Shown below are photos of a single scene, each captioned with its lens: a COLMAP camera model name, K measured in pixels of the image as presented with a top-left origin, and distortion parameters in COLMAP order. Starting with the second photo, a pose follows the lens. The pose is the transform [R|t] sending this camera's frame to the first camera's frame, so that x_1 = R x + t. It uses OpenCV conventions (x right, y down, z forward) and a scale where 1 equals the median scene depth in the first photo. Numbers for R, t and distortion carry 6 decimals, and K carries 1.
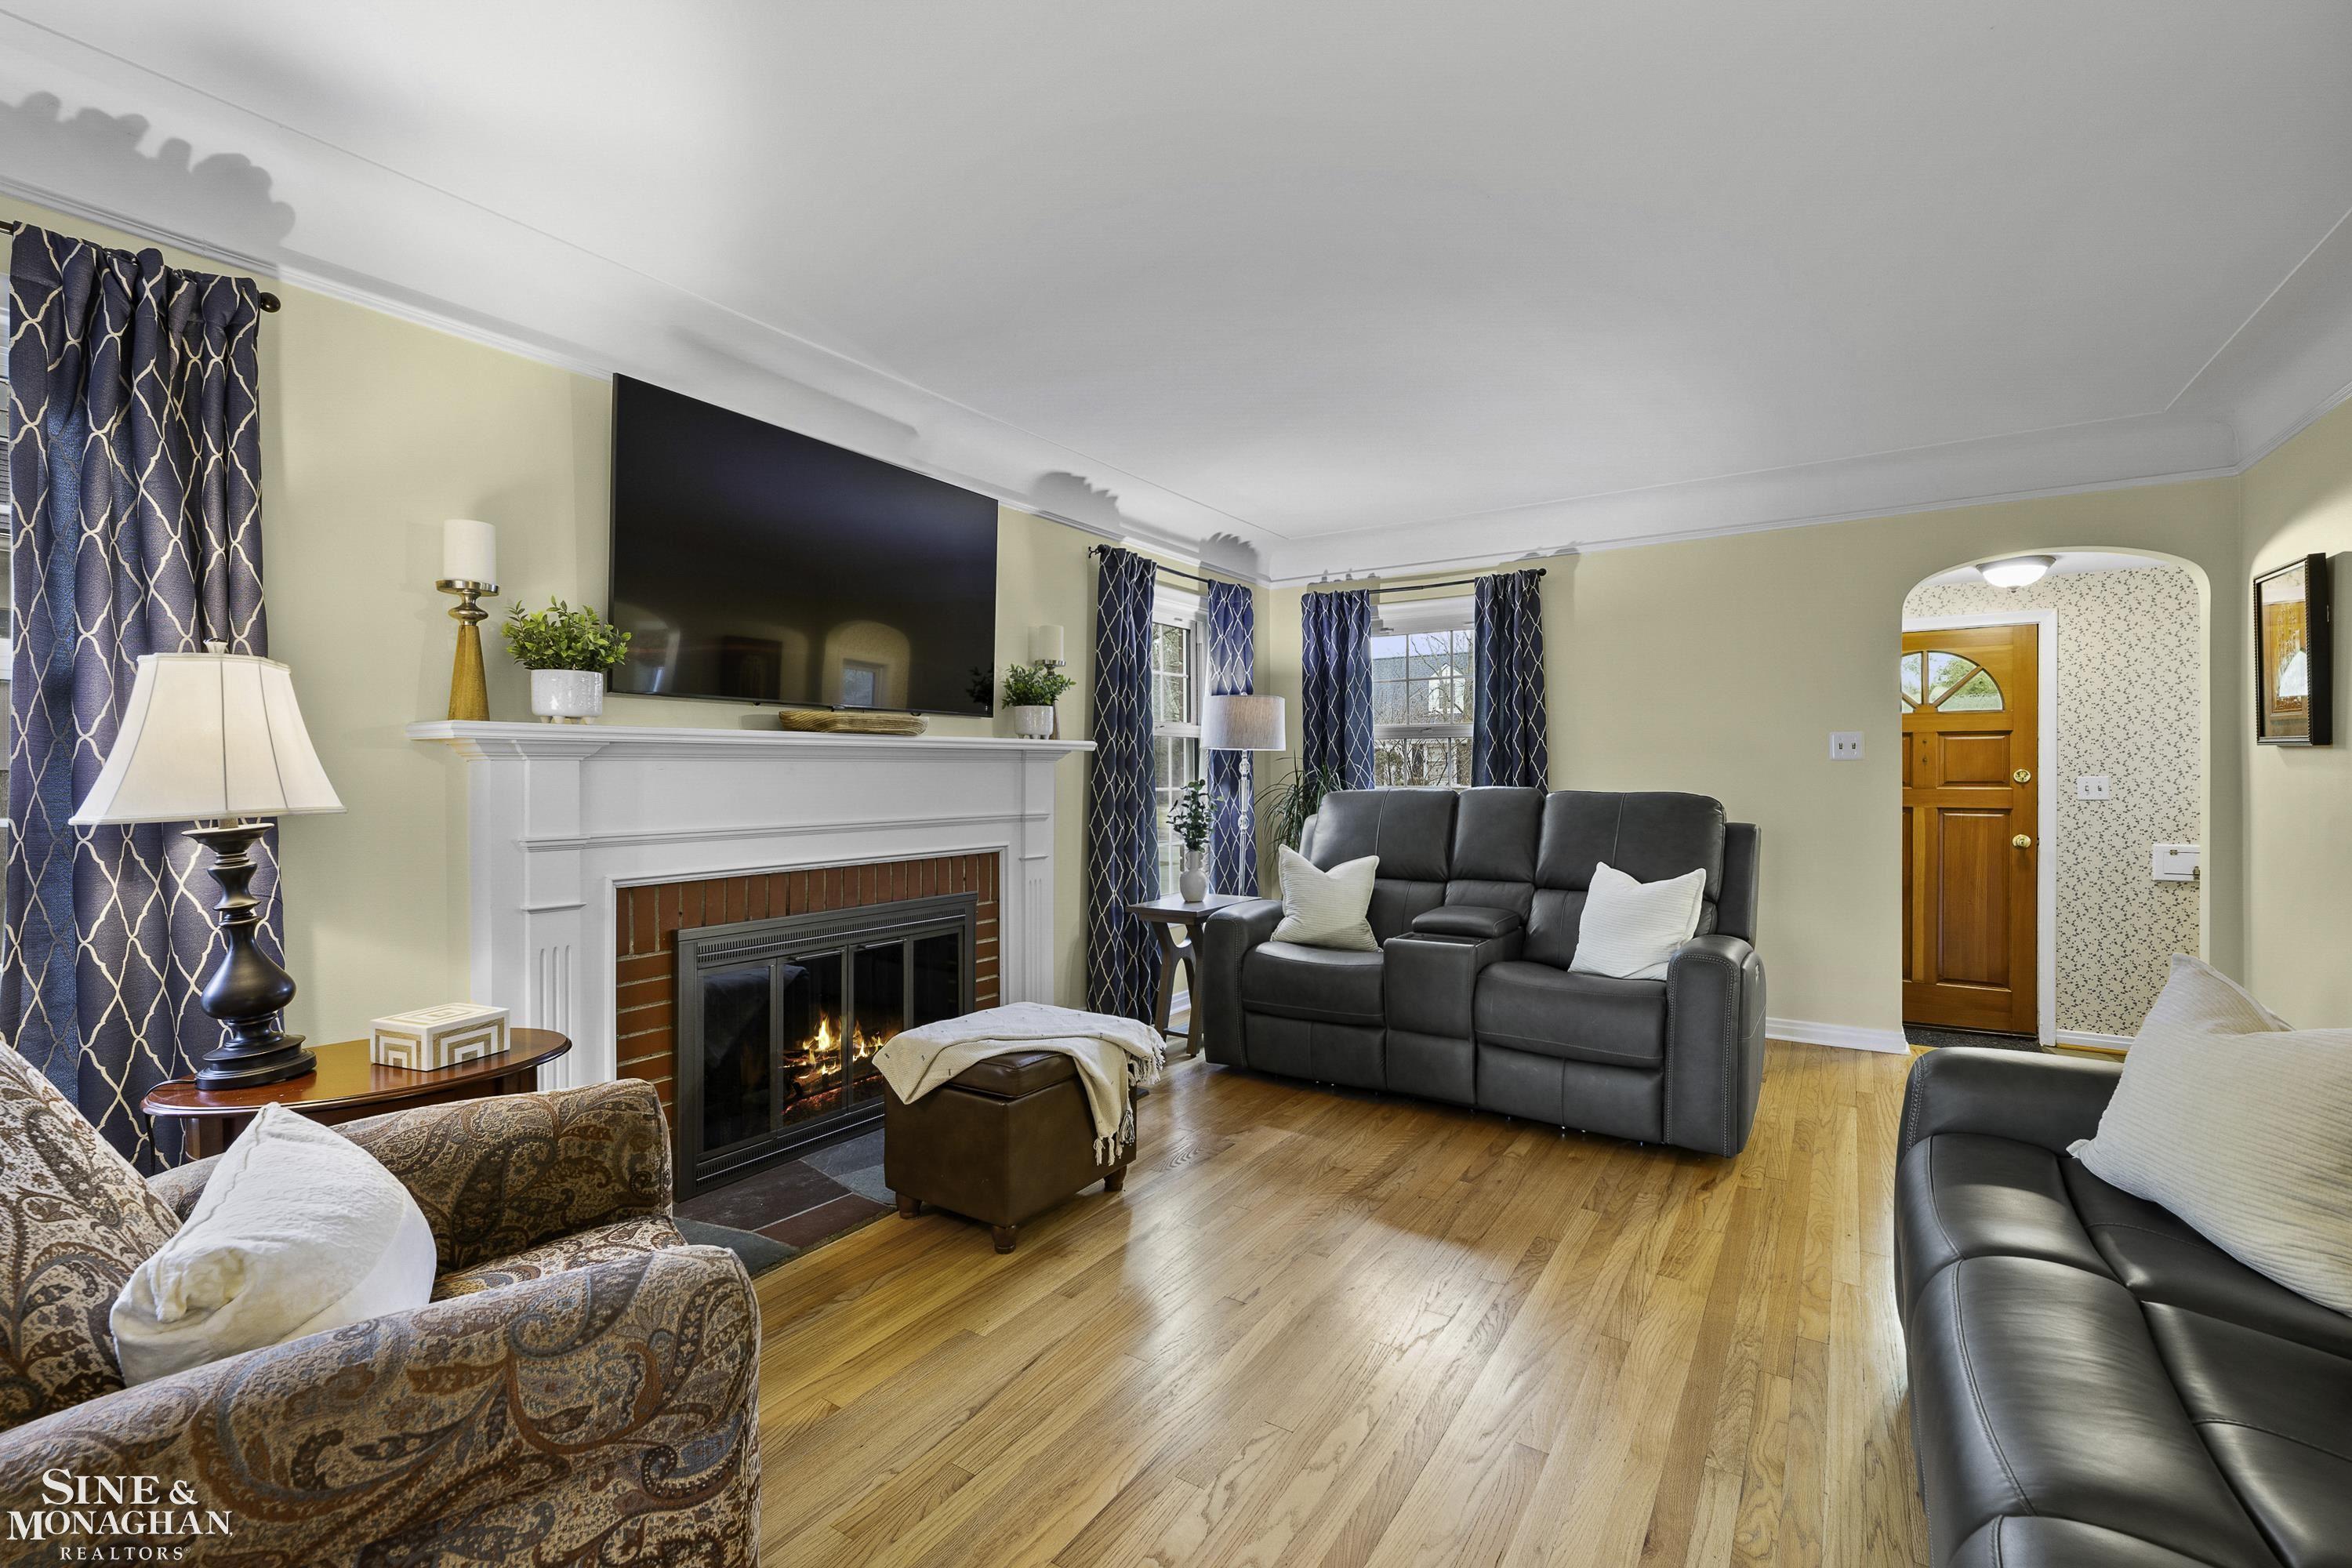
lens RADIAL K [[1012.7, 0, 1175.9], [0, 1012.7, 781.5], [0, 0, 1]] dist [-0.004581, -0.000420]
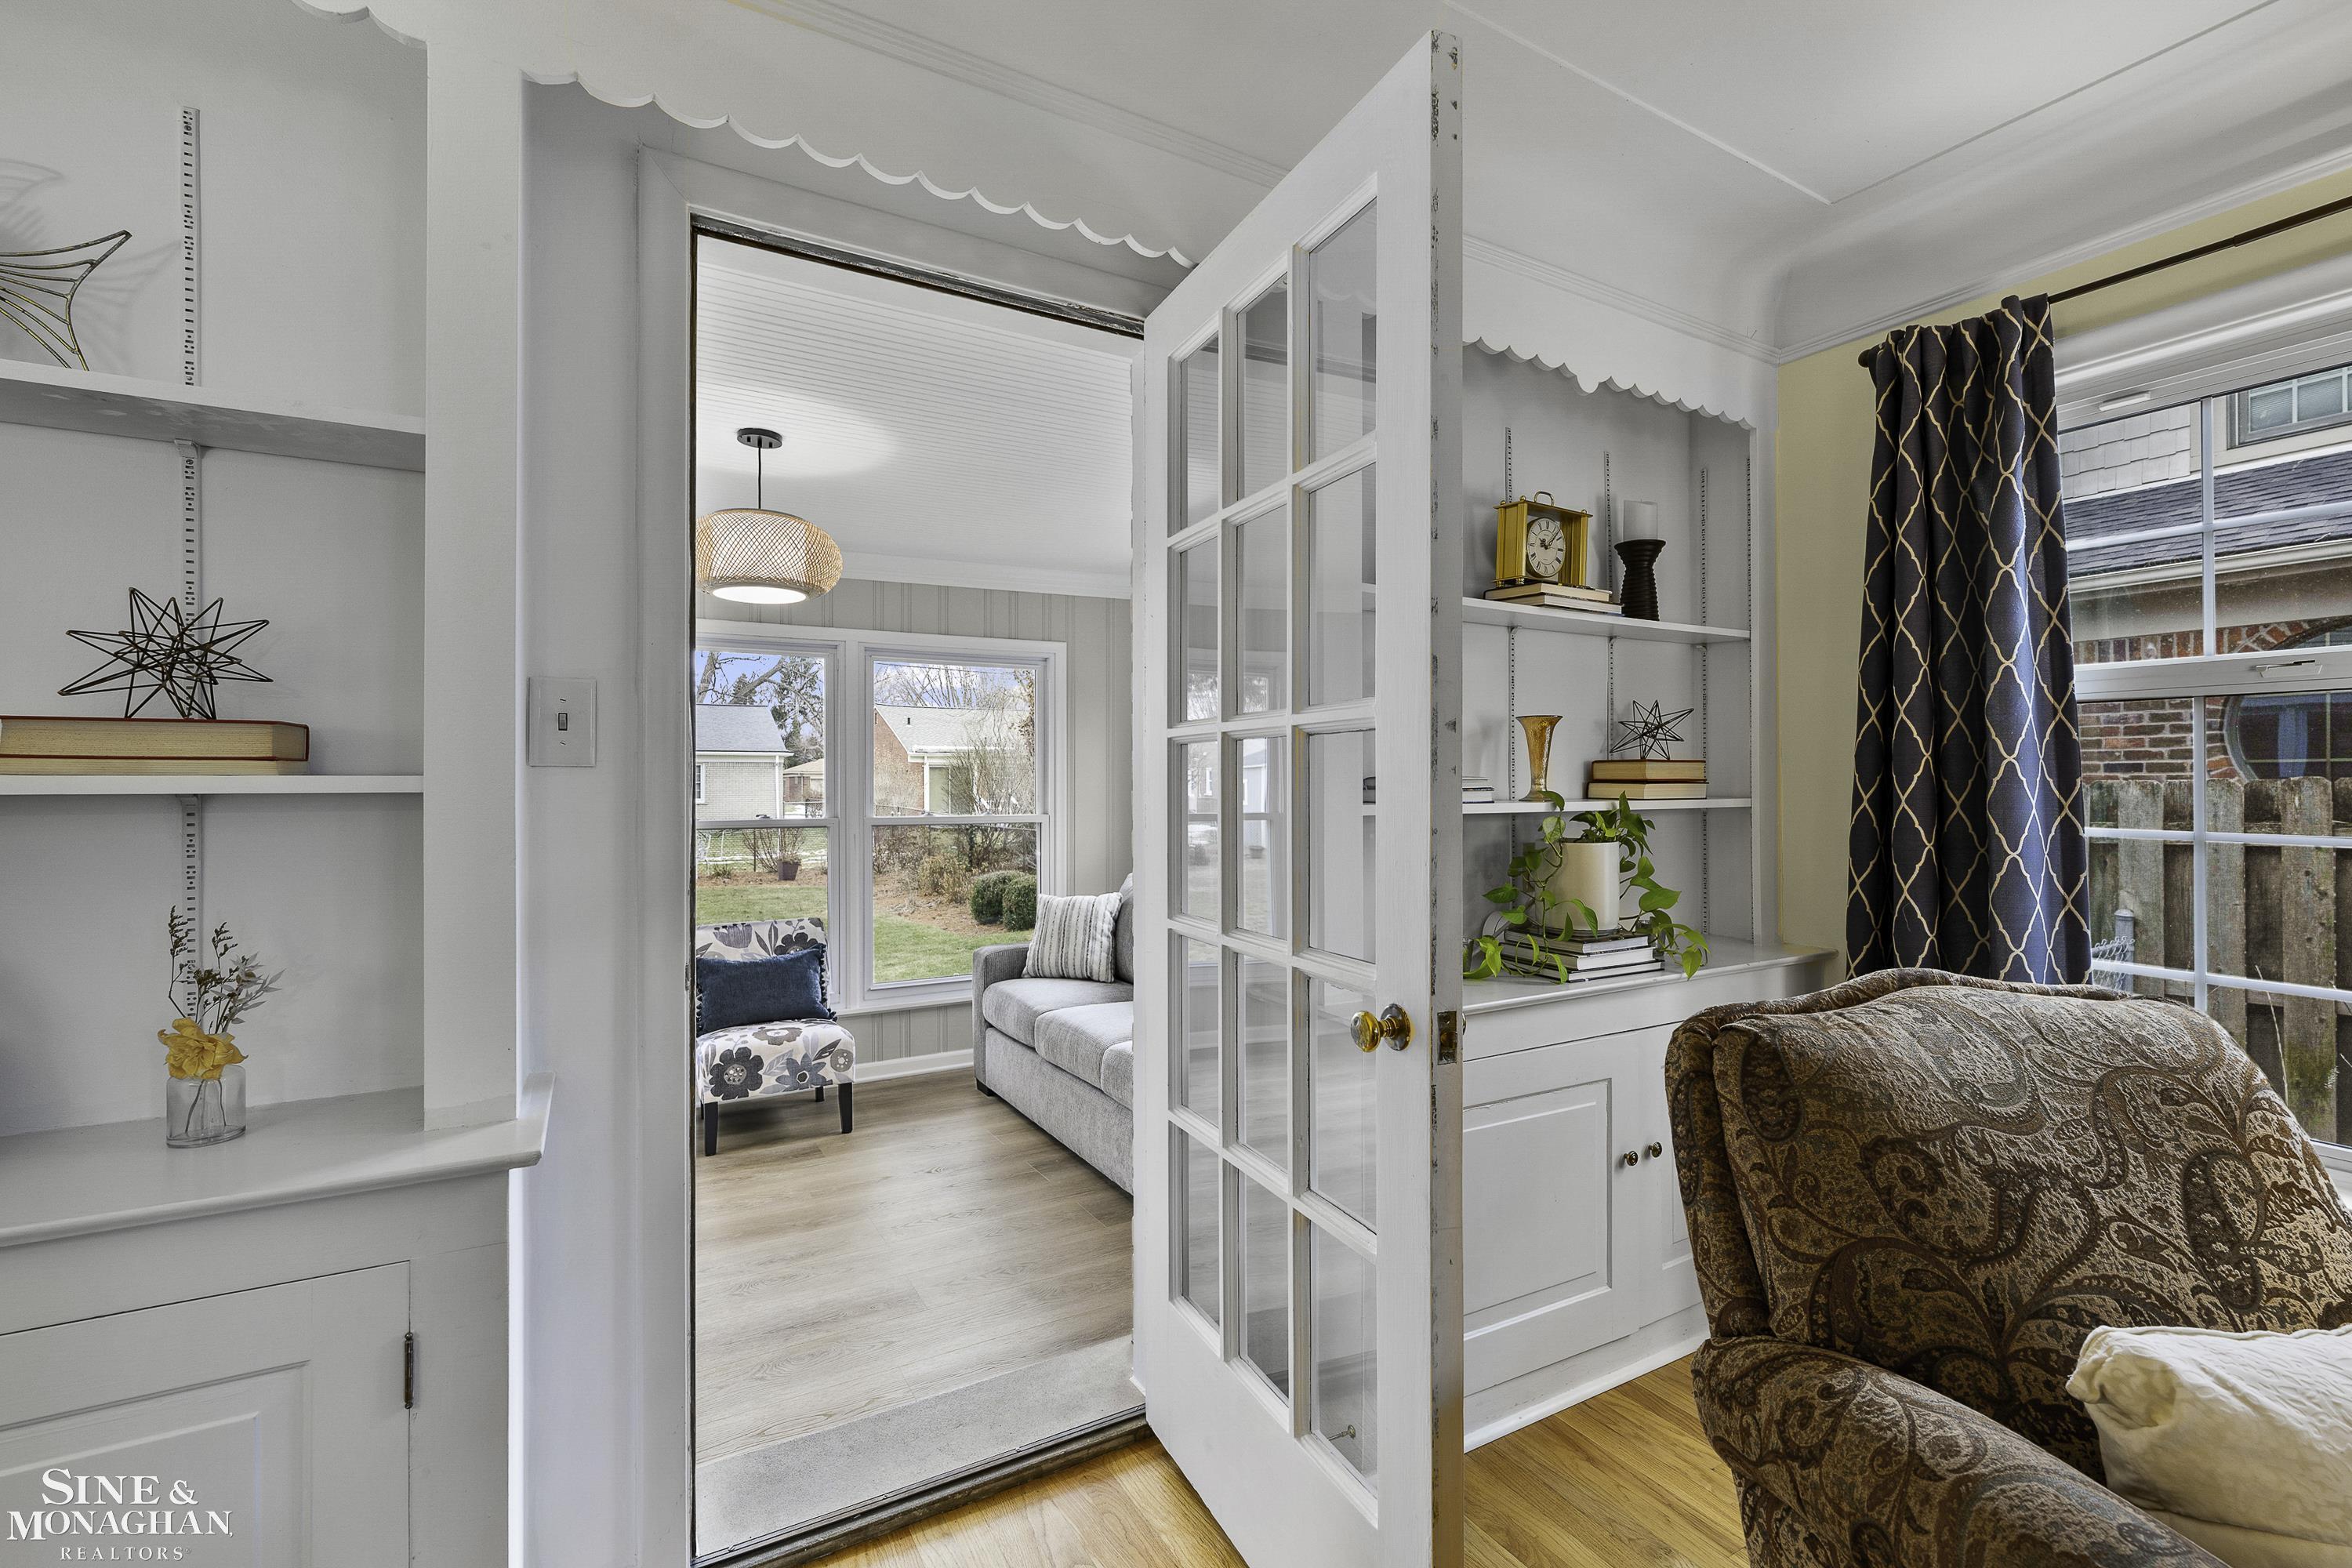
lens RADIAL K [[1012.7, 0, 1179.1], [0, 1012.7, 783.0], [0, 0, 1]] dist [-0.004581, -0.000420]
pose [[-0.462361, 0.001196, -0.886691, 0.167219], [-0.005044, 0.999979, 0.003978, -0.017506], [0.886677, 0.006312, -0.462346, 0.629360]]
